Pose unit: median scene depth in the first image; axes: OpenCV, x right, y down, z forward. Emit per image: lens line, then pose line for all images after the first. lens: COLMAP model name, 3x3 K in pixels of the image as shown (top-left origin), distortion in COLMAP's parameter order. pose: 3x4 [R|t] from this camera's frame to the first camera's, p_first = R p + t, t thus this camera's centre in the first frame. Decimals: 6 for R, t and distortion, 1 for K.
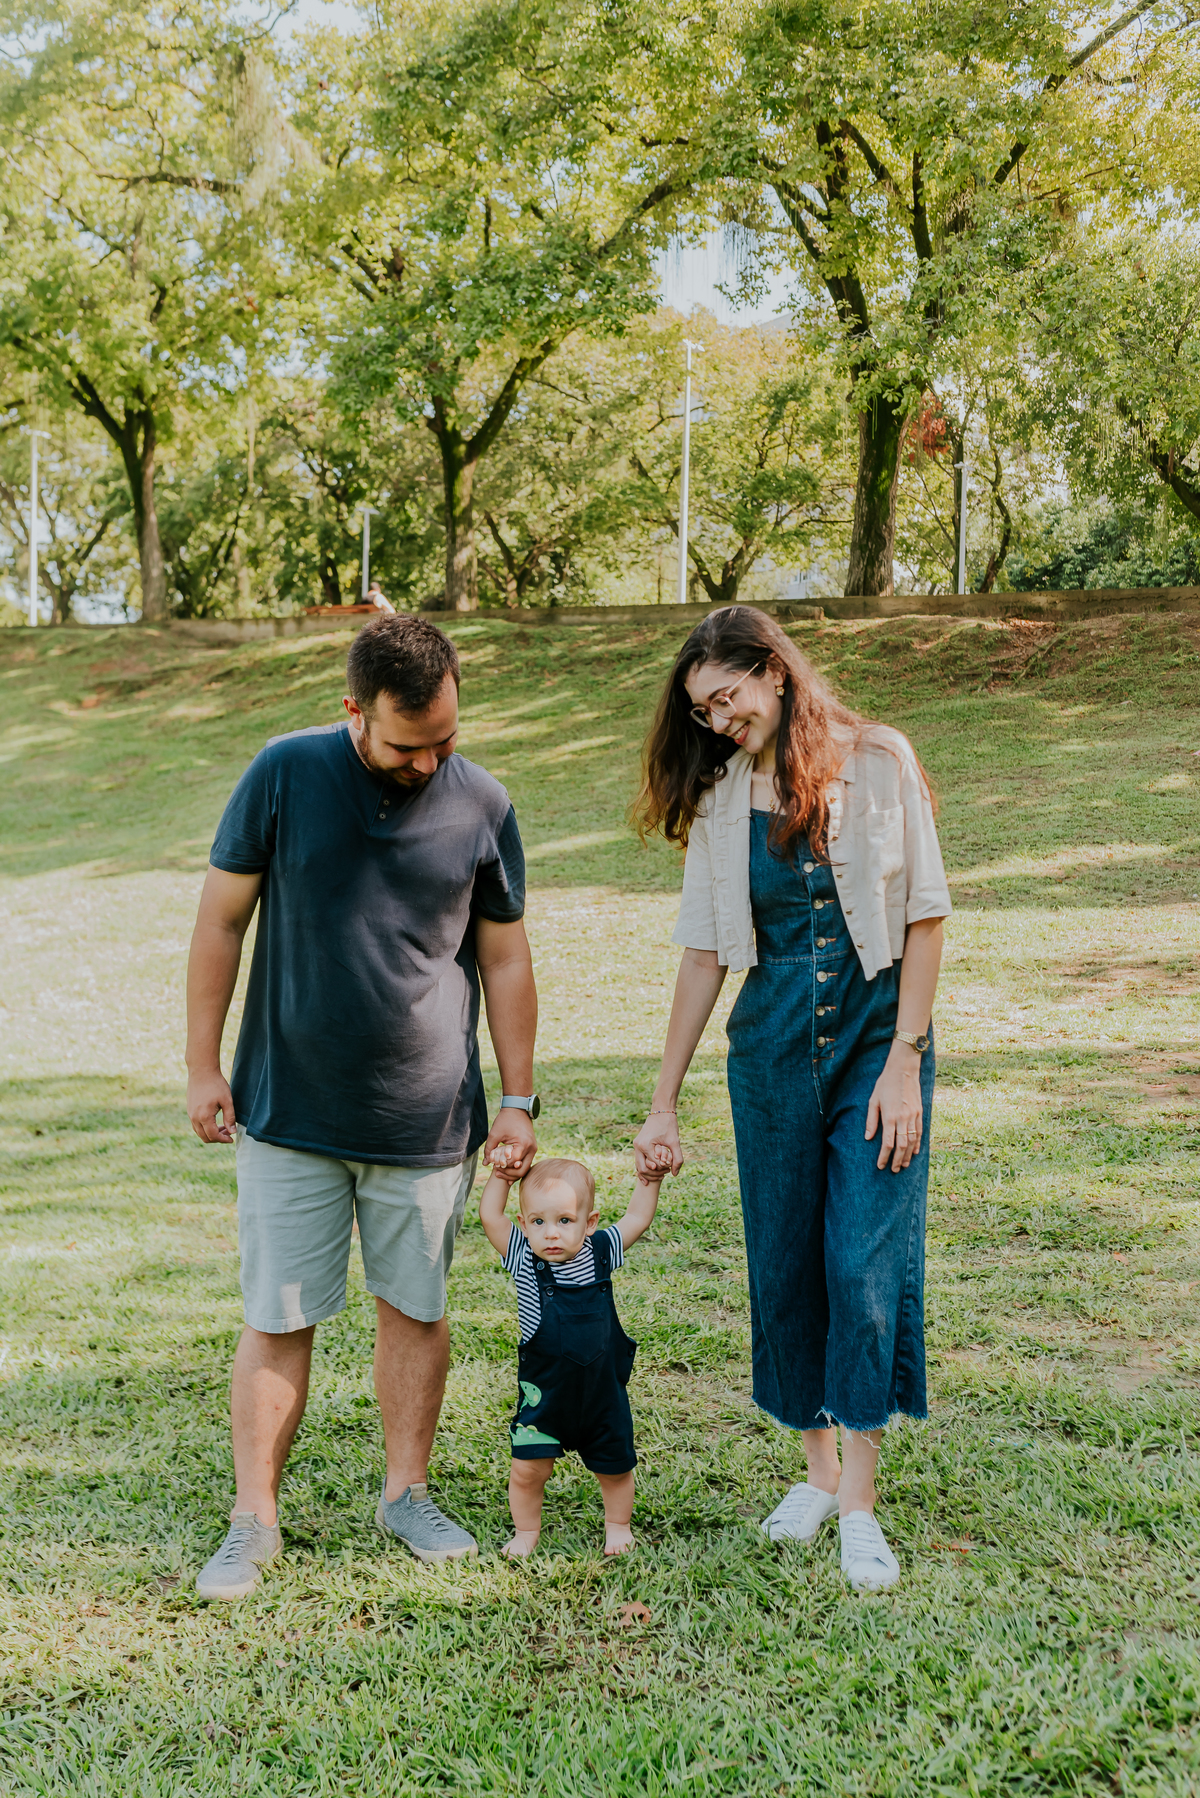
lens RADIAL K [[1696.9, 0, 600.0], [0, 1696.9, 899.0], [0, 0, 1]] dist [-0.009877, -0.004626]
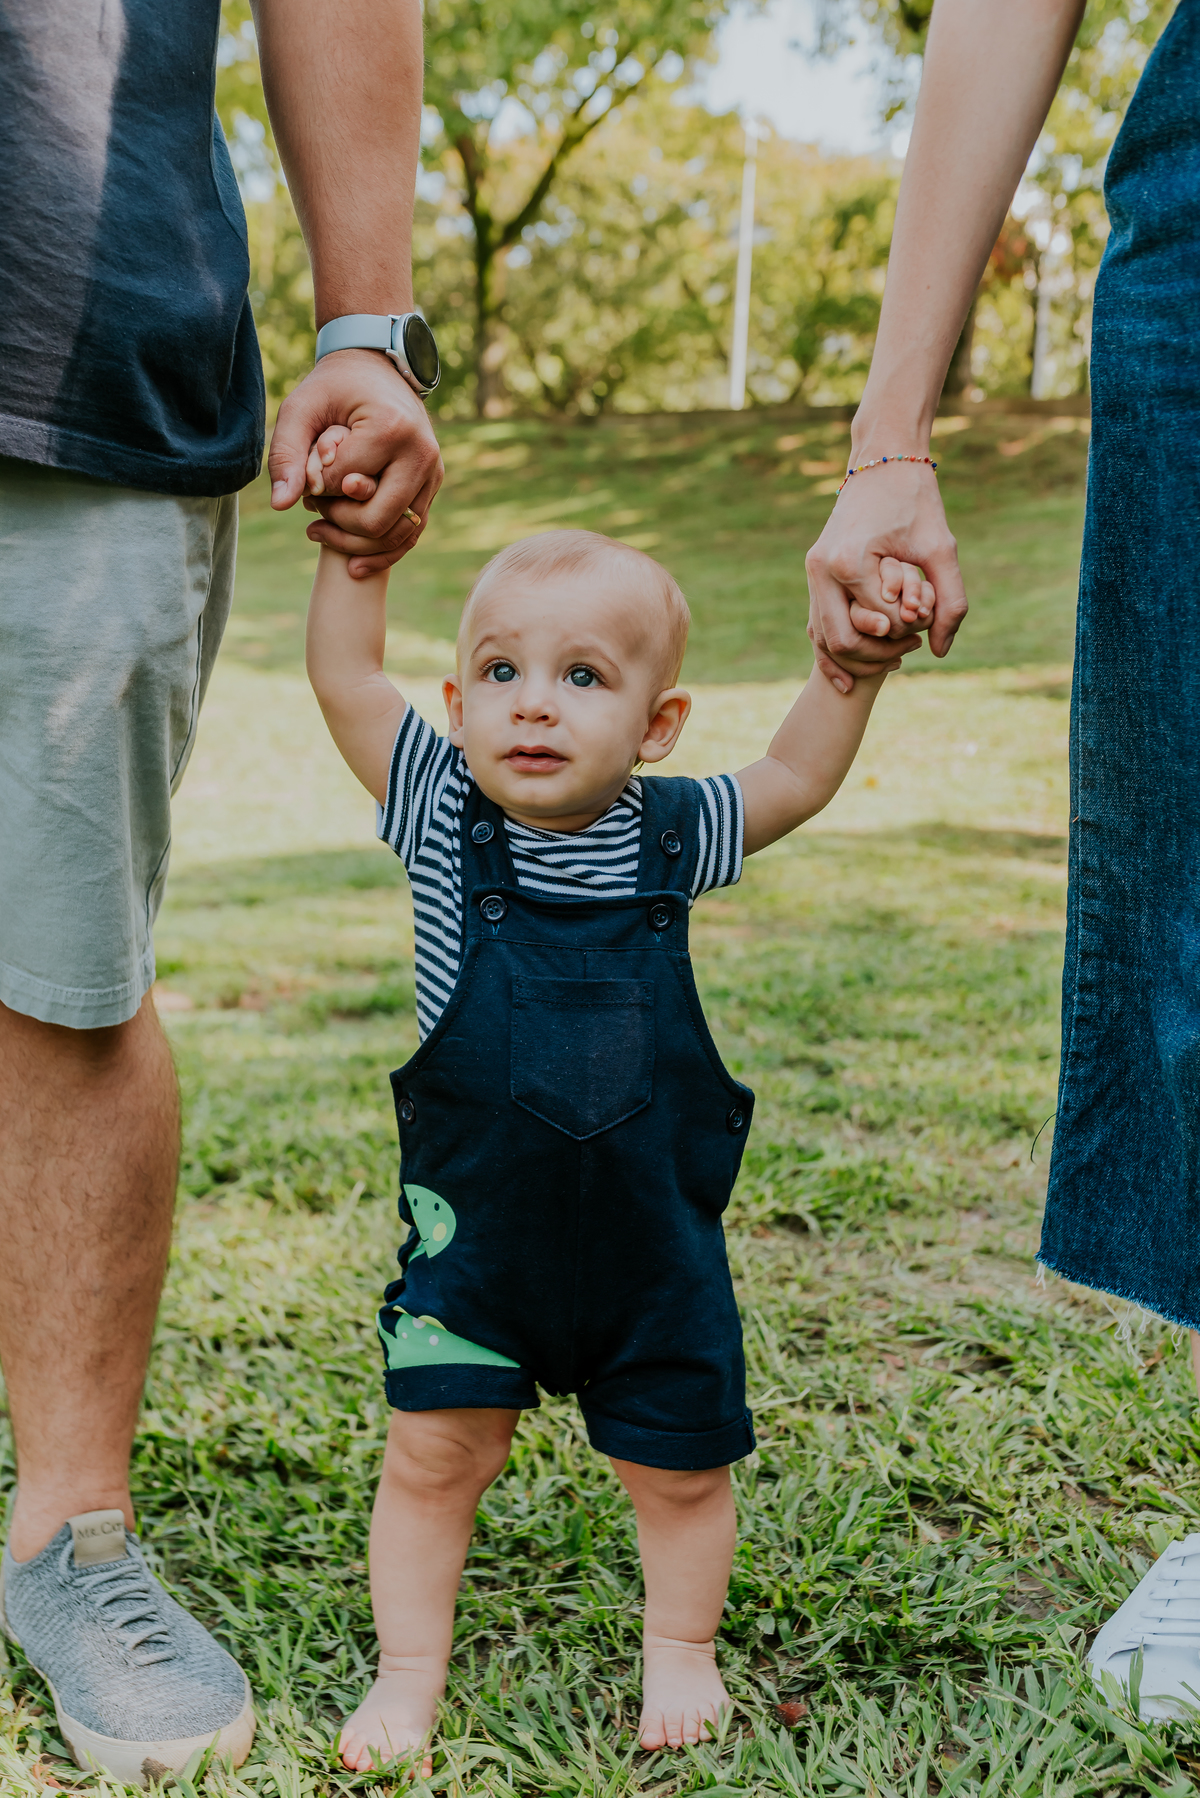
lens RADIAL K [[1728.4, 0, 641.0], [0, 1728.4, 895.8], [0, 0, 1]] dist [-0.019356, -0.004623]
pose [[0.999613, 0.027226, 0.005766, -0.002854], [-0.027558, 0.997268, 0.068536, 0.173291], [-0.003884, -0.068668, 0.997632, 0.591335]]
